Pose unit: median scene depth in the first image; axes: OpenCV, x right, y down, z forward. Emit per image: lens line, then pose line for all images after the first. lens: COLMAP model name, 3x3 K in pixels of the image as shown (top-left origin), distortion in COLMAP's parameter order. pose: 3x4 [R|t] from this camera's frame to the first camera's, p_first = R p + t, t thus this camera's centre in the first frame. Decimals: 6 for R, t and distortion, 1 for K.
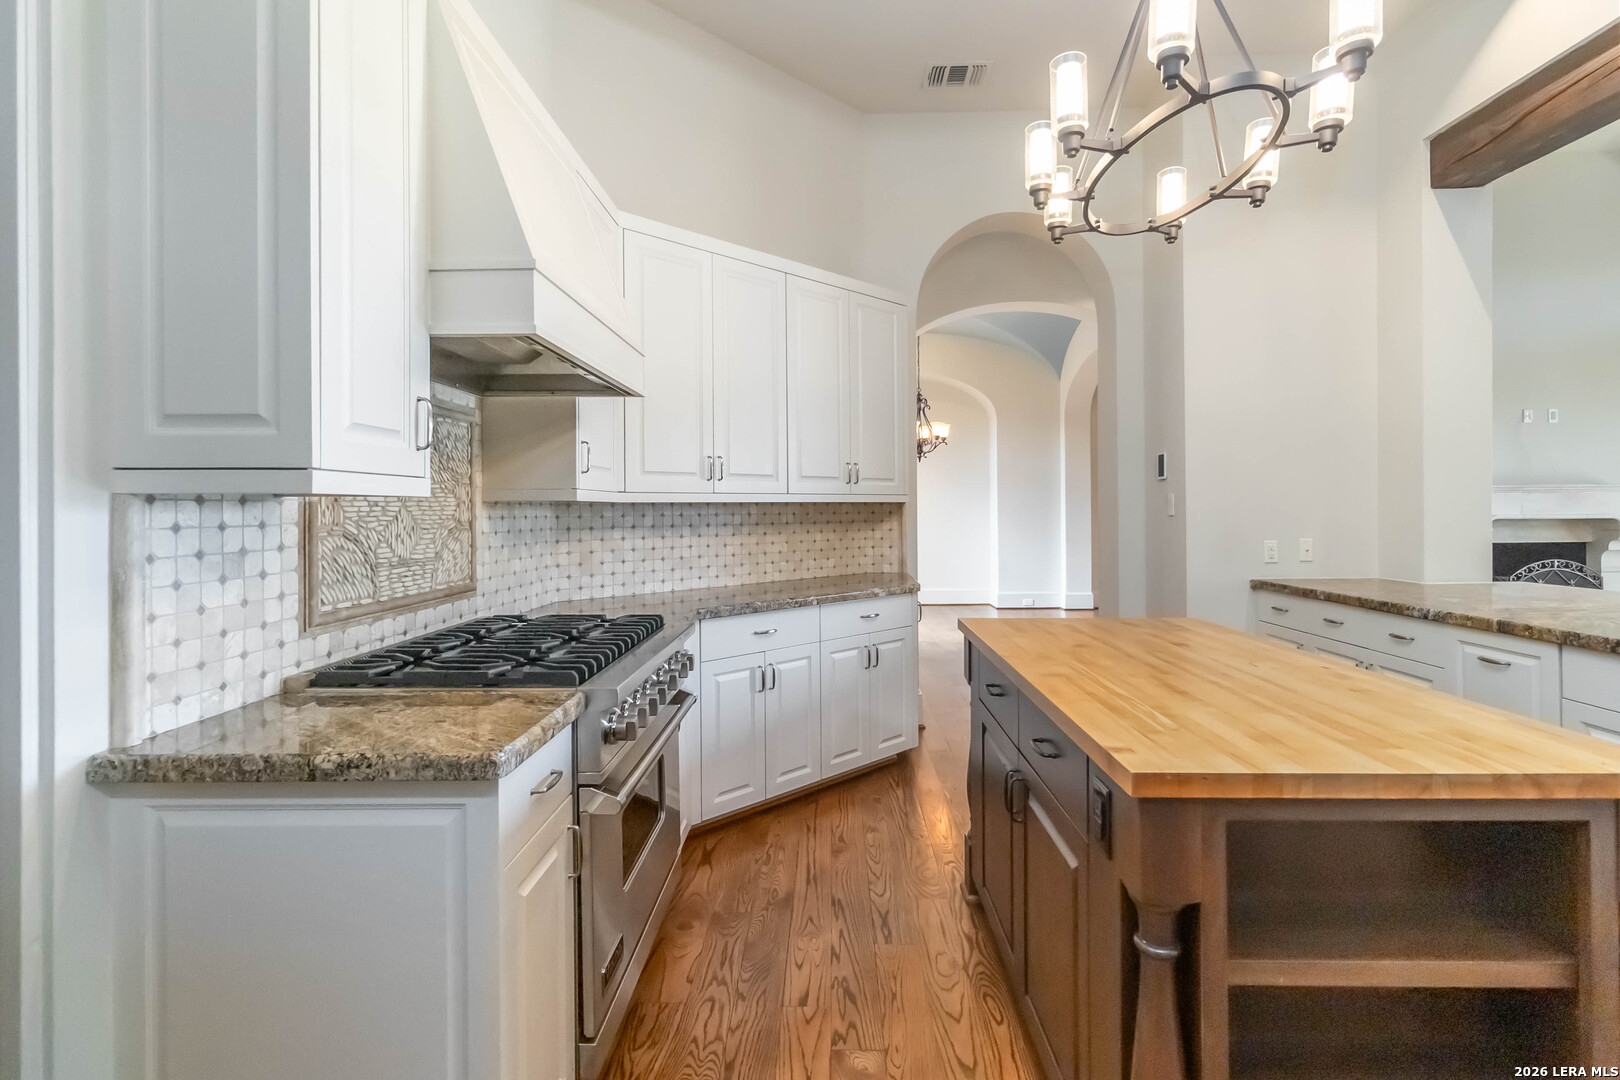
lens RADIAL K [[761.8, 0, 823.8], [0, 761.8, 510.7], [0, 0, 1]] dist [0.000344, 0.001922]
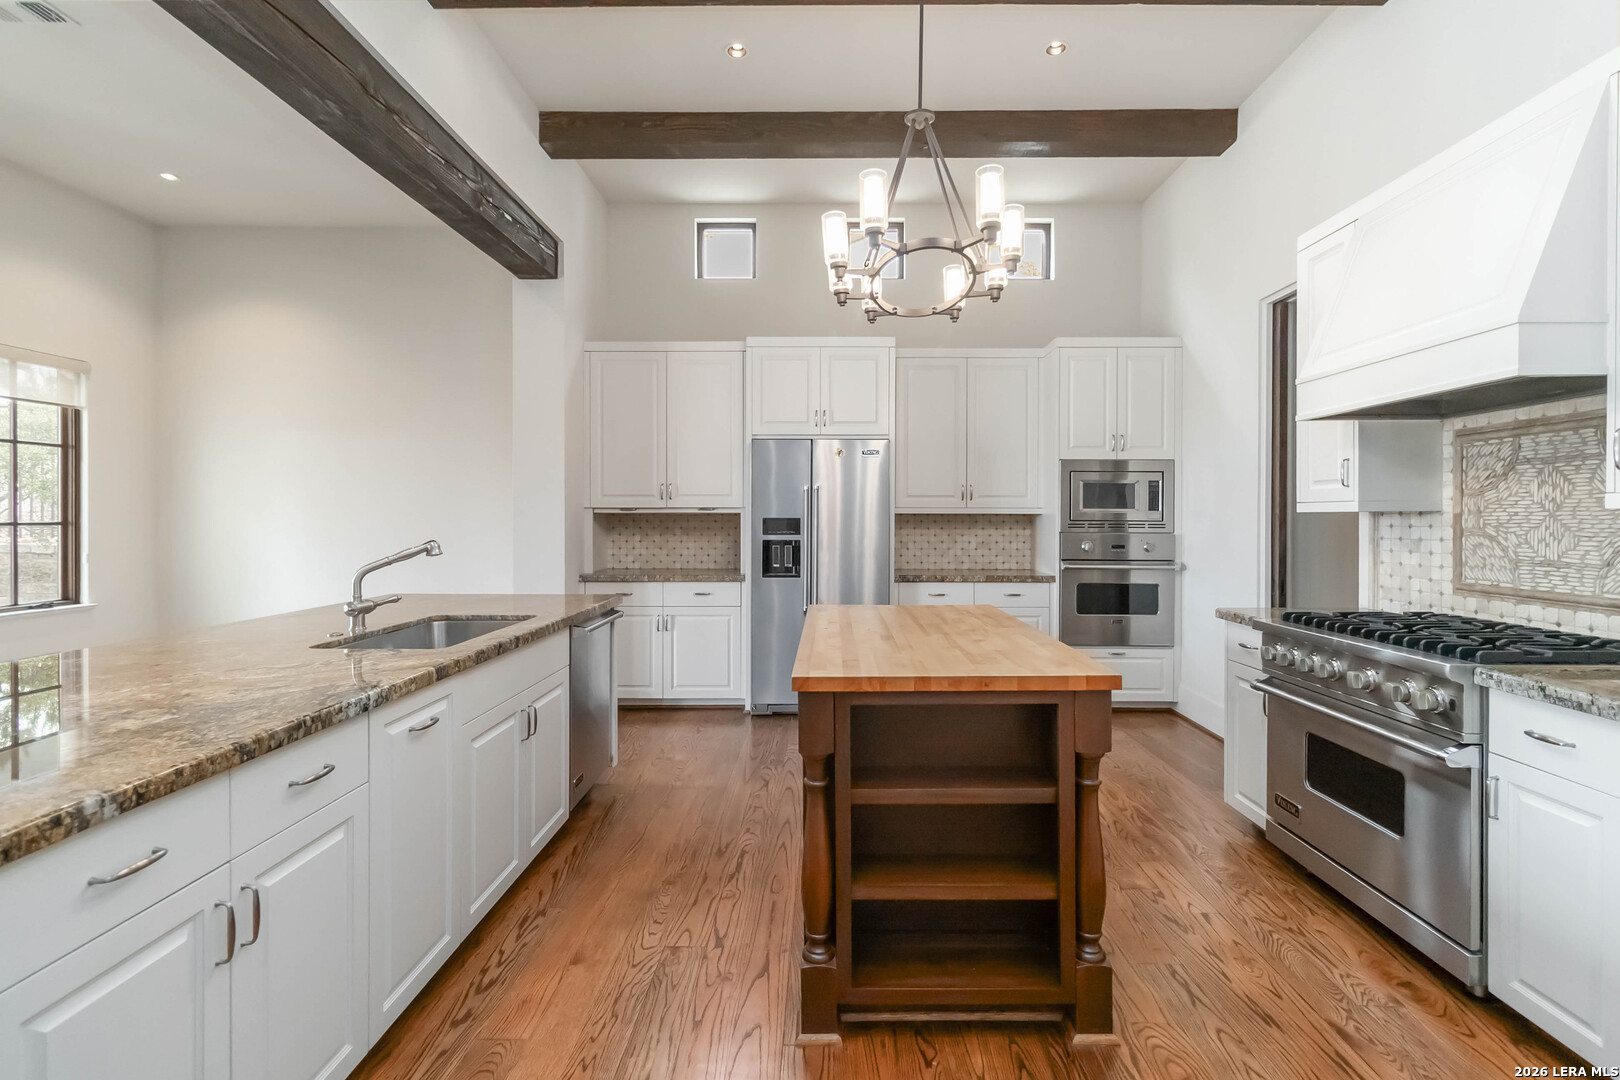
lens RADIAL K [[761.8, 0, 819.6], [0, 761.8, 523.3], [0, 0, 1]] dist [0.000344, 0.001922]
pose [[-0.999971, 0.006850, -0.003436, 0.391278], [0.006814, 0.999920, 0.010627, -0.009690], [0.003509, 0.010603, -0.999938, 1.446448]]
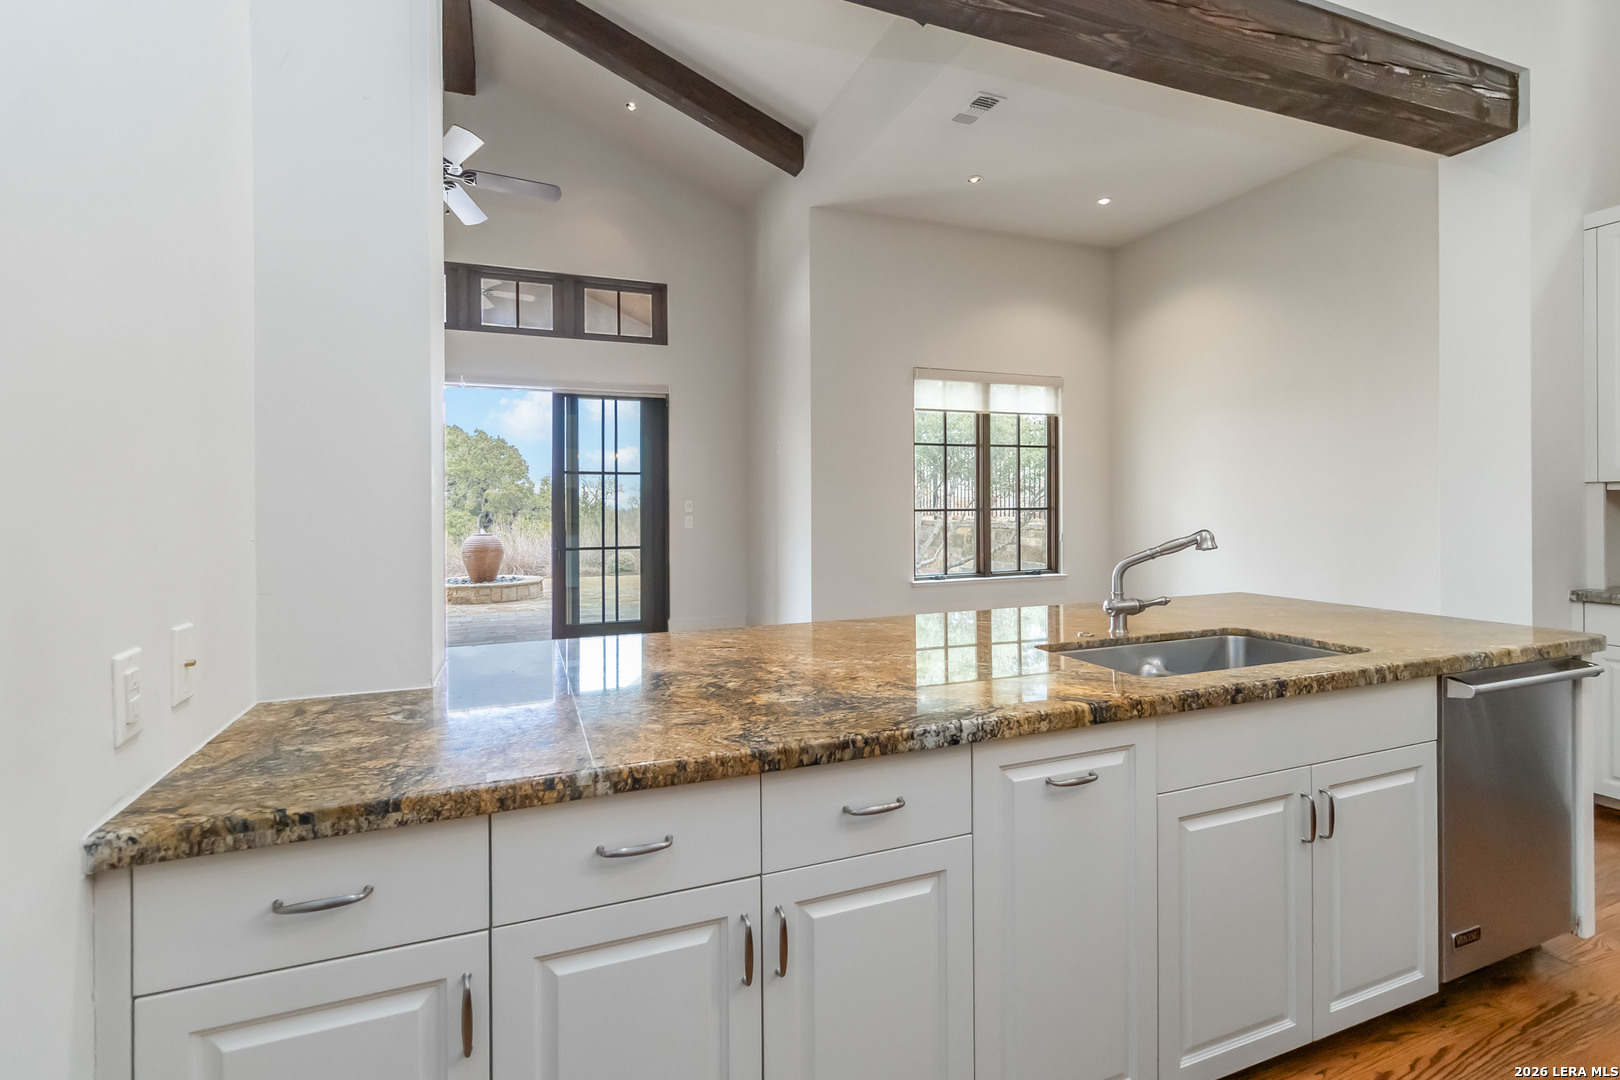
lens RADIAL K [[761.8, 0, 819.4], [0, 761.8, 507.9], [0, 0, 1]] dist [0.000344, 0.001922]
pose [[-0.386909, 0.007995, 0.922083, 0.346835], [0.012648, 0.999914, -0.003362, -0.005017], [-0.922031, 0.010362, -0.386977, 1.138441]]
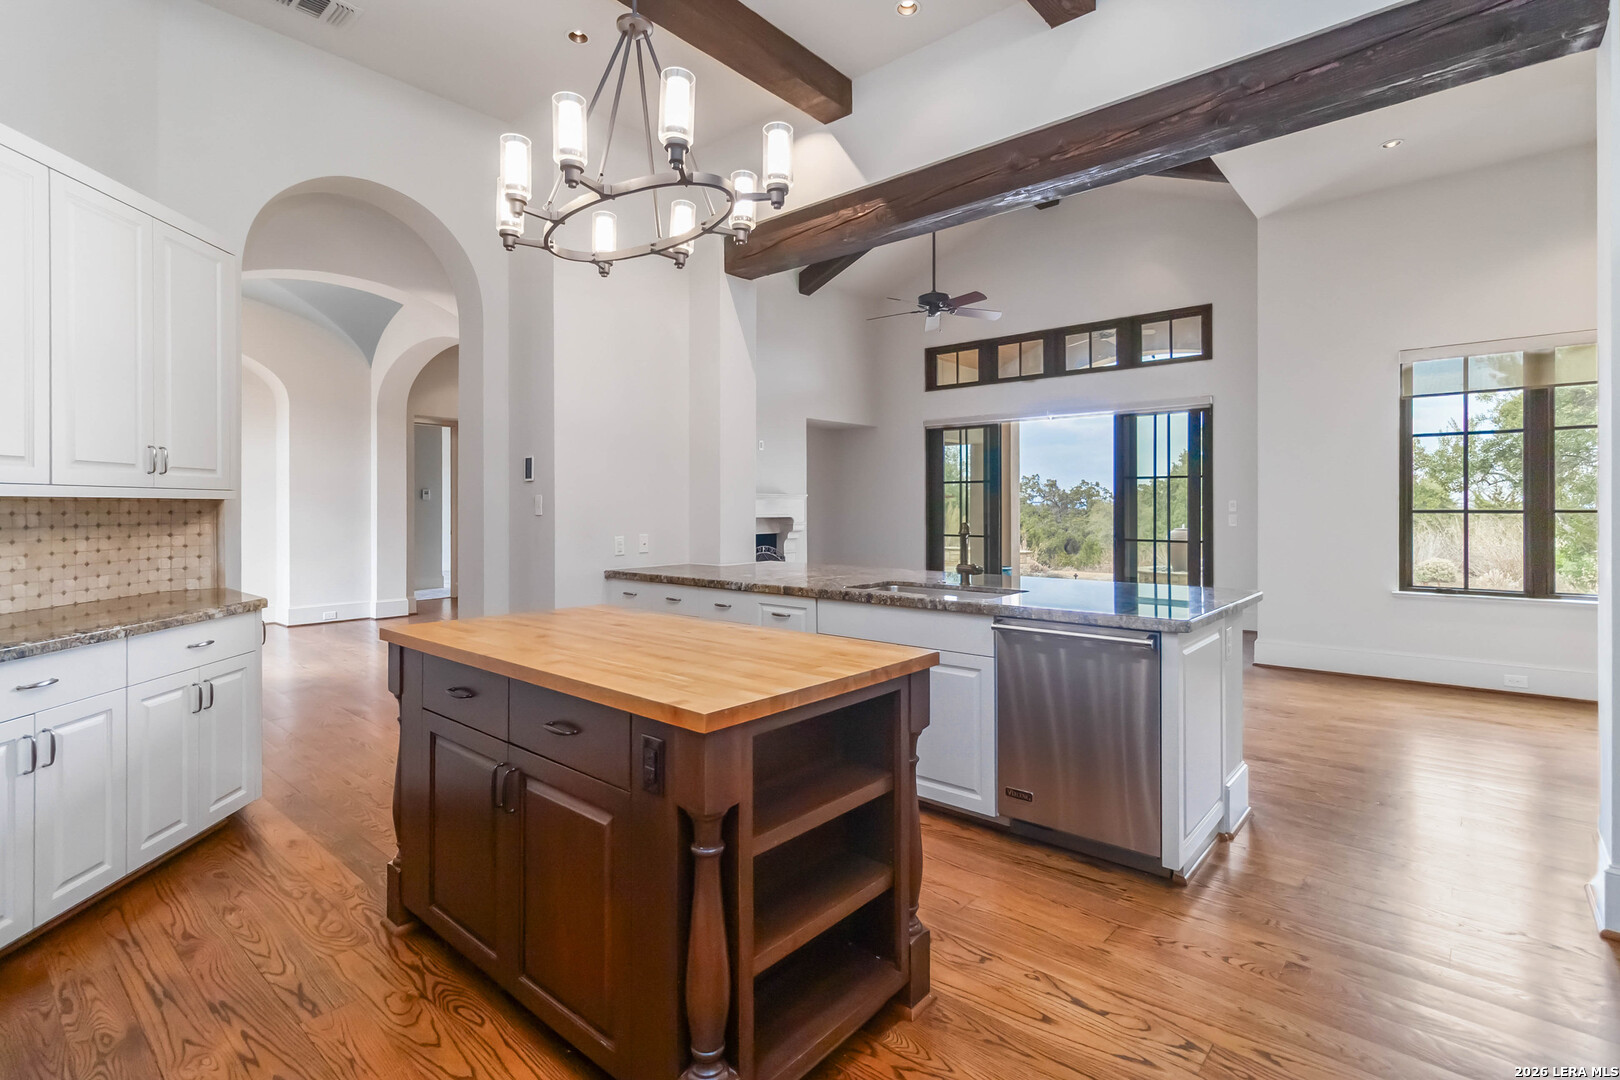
lens RADIAL K [[761.8, 0, 816.3], [0, 761.8, 505.8], [0, 0, 1]] dist [0.000344, 0.001922]
pose [[0.639721, 0.007933, 0.768567, -0.160341], [-0.001529, 0.999958, -0.009048, 0.002507], [-0.768606, 0.004613, 0.639706, 0.015142]]
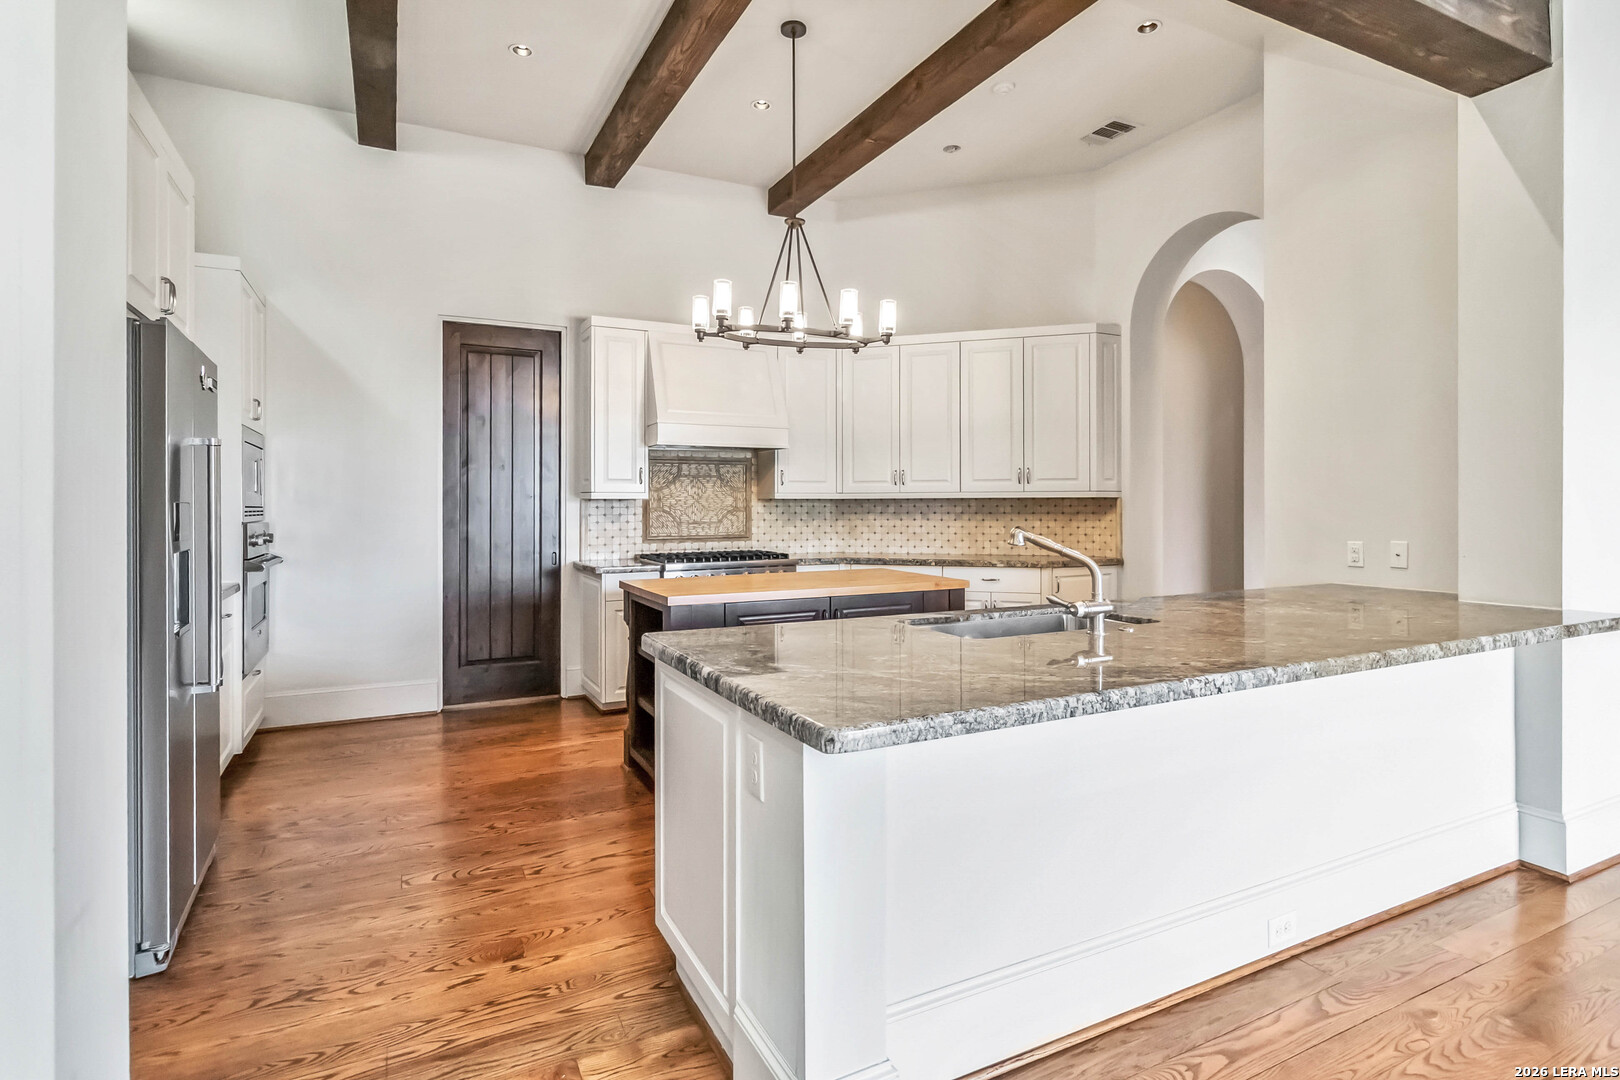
lens RADIAL K [[831.3, 0, 822.5], [0, 831.3, 497.3], [0, 0, 1]] dist [0.004328, -0.001146]
pose [[0.473865, -0.000623, -0.880597, 1.461690], [-0.002914, 0.999993, -0.002275, -0.009662], [0.880593, 0.003644, 0.473860, 0.009223]]
